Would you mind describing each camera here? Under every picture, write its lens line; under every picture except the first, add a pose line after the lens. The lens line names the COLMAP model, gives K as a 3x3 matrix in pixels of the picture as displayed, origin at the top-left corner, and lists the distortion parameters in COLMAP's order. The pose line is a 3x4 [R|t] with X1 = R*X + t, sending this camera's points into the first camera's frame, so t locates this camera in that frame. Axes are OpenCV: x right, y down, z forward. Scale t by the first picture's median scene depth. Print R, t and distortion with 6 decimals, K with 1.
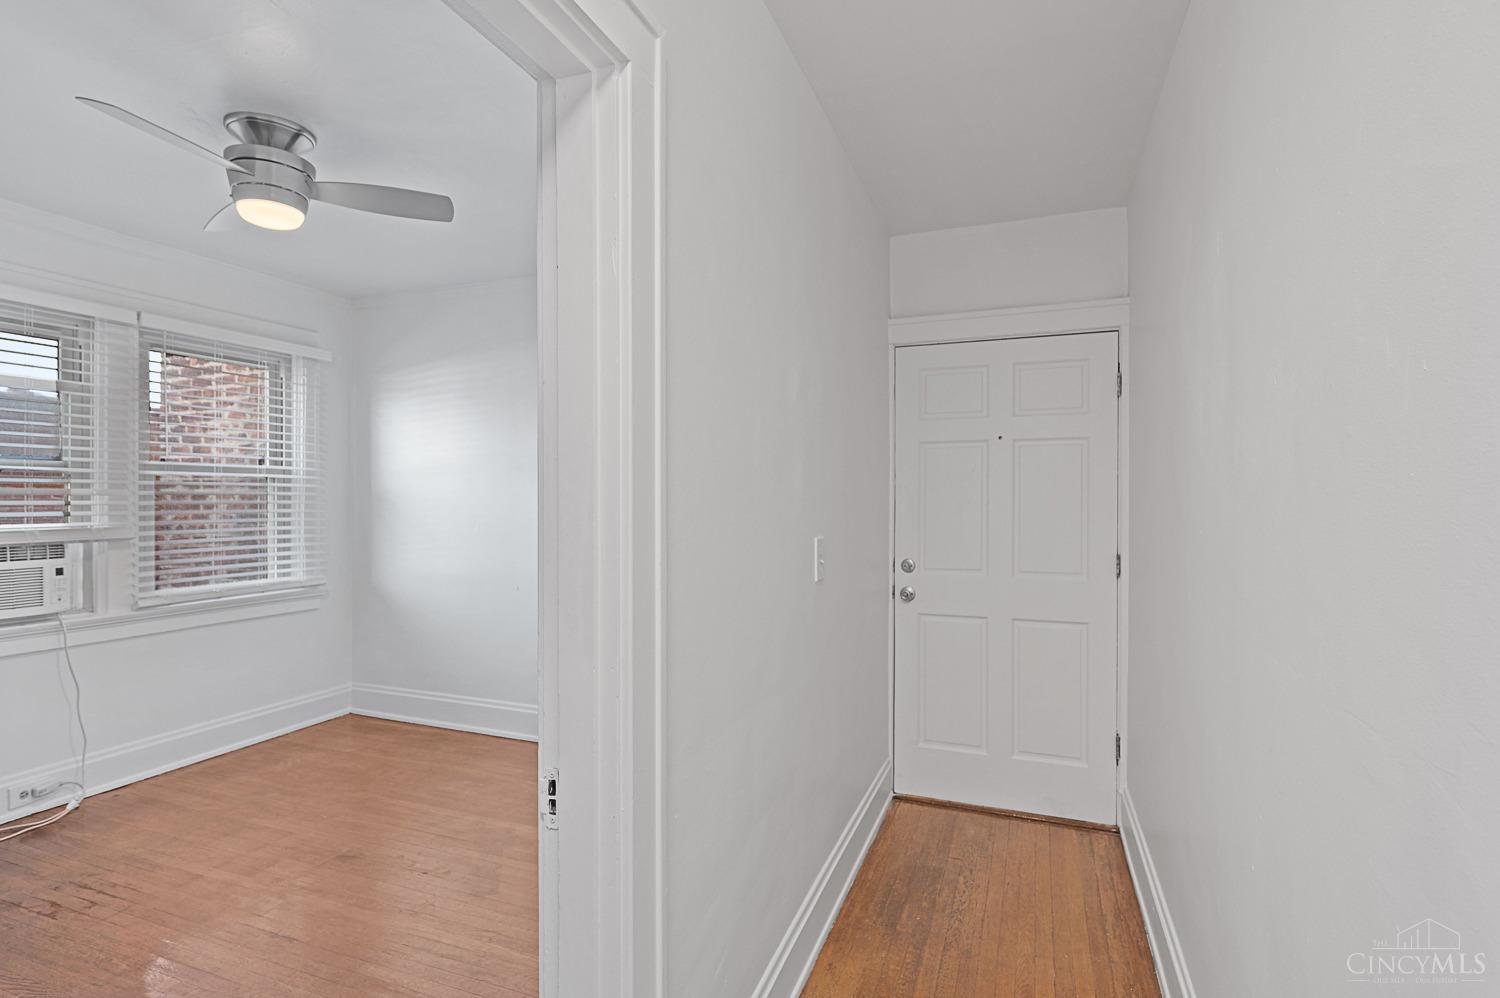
lens RADIAL K [[754.8, 0, 758.2], [0, 754.8, 499.8], [0, 0, 1]] dist [-0.000135, 0.000281]
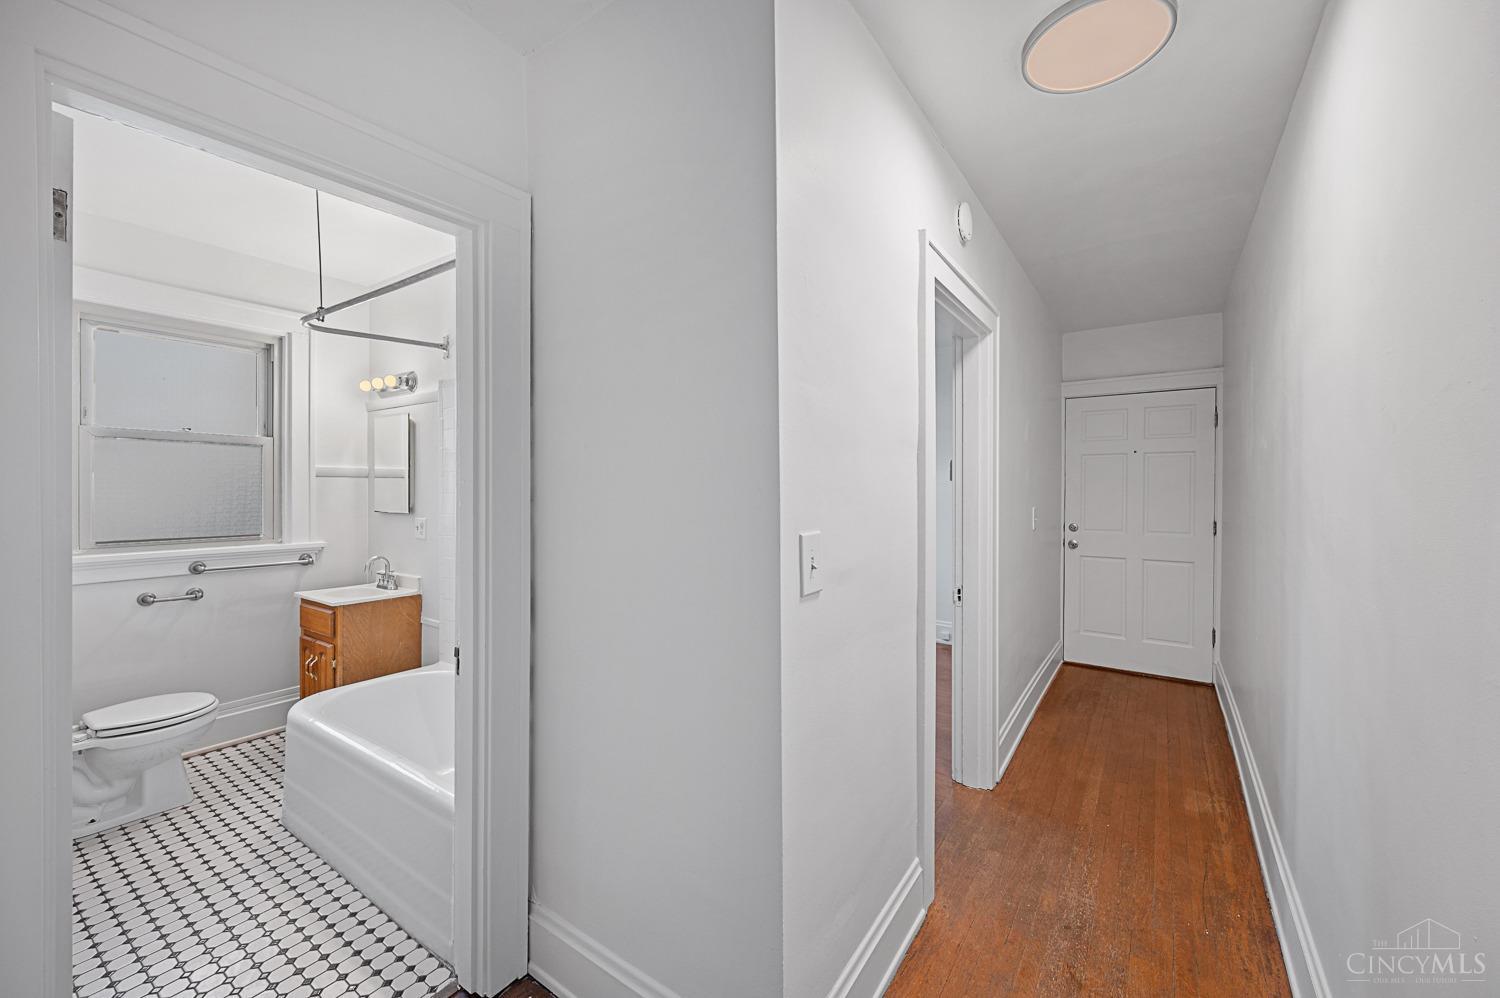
lens RADIAL K [[594.8, 0, 754.2], [0, 594.8, 494.9], [0, 0, 1]] dist [-0.000834, 0.000466]
pose [[0.970710, 0.002917, -0.240236, -0.181198], [-0.001177, 0.999972, 0.007386, 0.004689], [0.240251, -0.006887, 0.970686, -0.481155]]
